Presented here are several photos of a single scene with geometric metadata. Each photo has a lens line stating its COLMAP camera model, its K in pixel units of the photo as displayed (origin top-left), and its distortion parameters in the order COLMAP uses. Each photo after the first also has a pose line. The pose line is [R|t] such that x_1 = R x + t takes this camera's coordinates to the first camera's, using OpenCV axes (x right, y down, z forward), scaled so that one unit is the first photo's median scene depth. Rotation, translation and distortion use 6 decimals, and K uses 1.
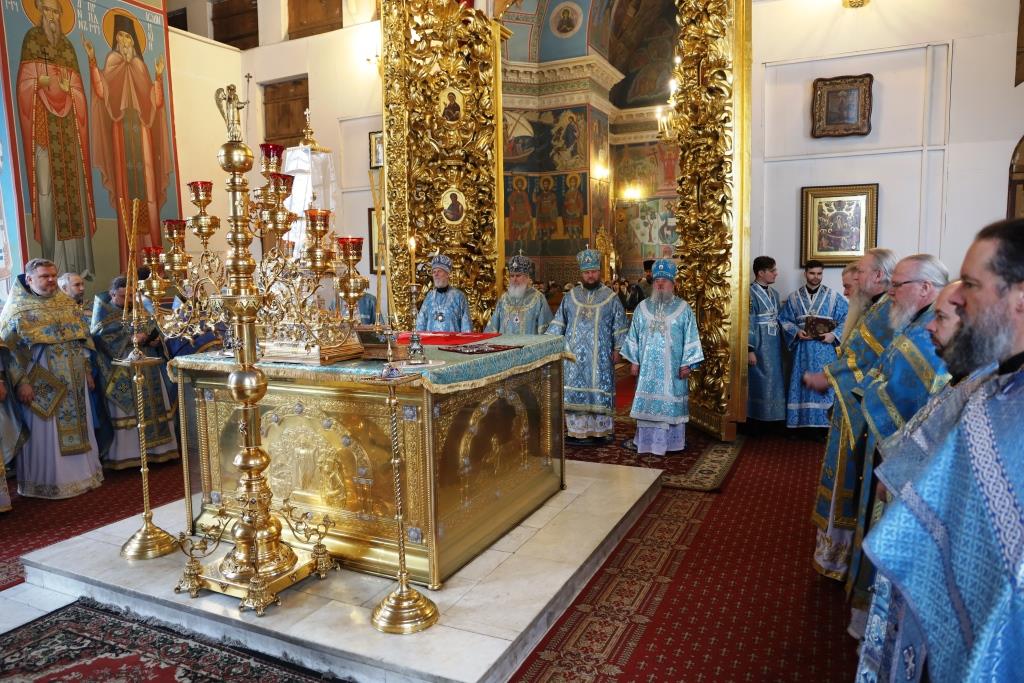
lens RADIAL K [[702.9, 0, 508.7], [0, 702.9, 348.9], [0, 0, 1]] dist [-0.085964, 0.000166]
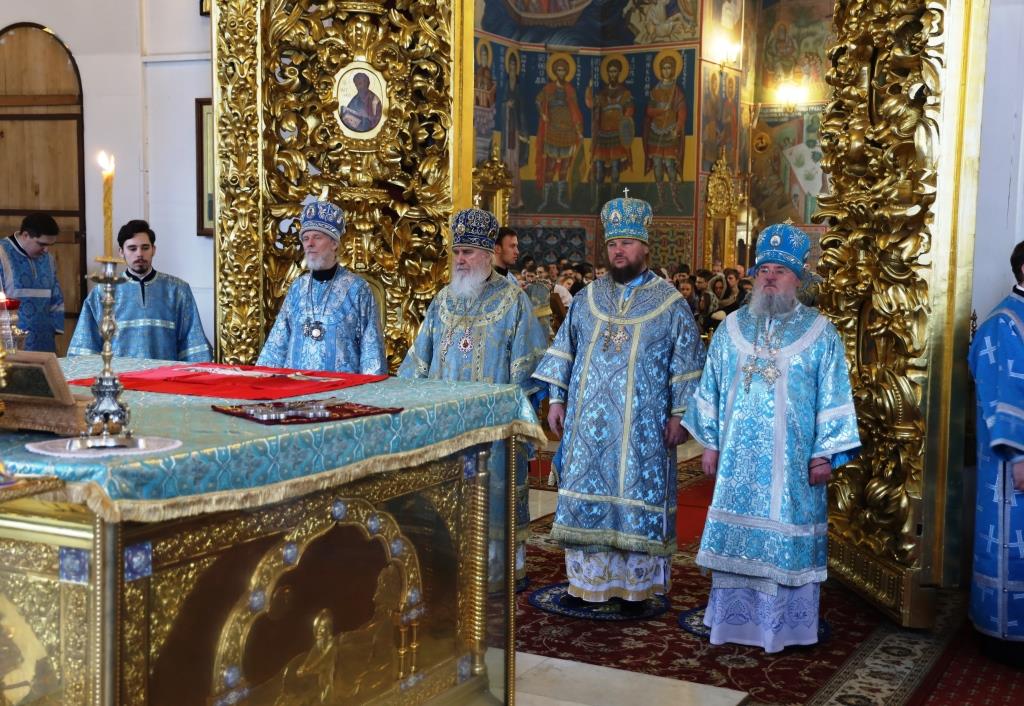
lens RADIAL K [[1351.4, 0, 517.3], [0, 1351.4, 360.1], [0, 0, 1]] dist [0.128926, 0.000000]
pose [[0.998936, 0.036047, -0.028784, 0.071324], [-0.036714, 0.999061, -0.022988, -0.010859], [0.027928, 0.024020, 0.999321, 0.091273]]
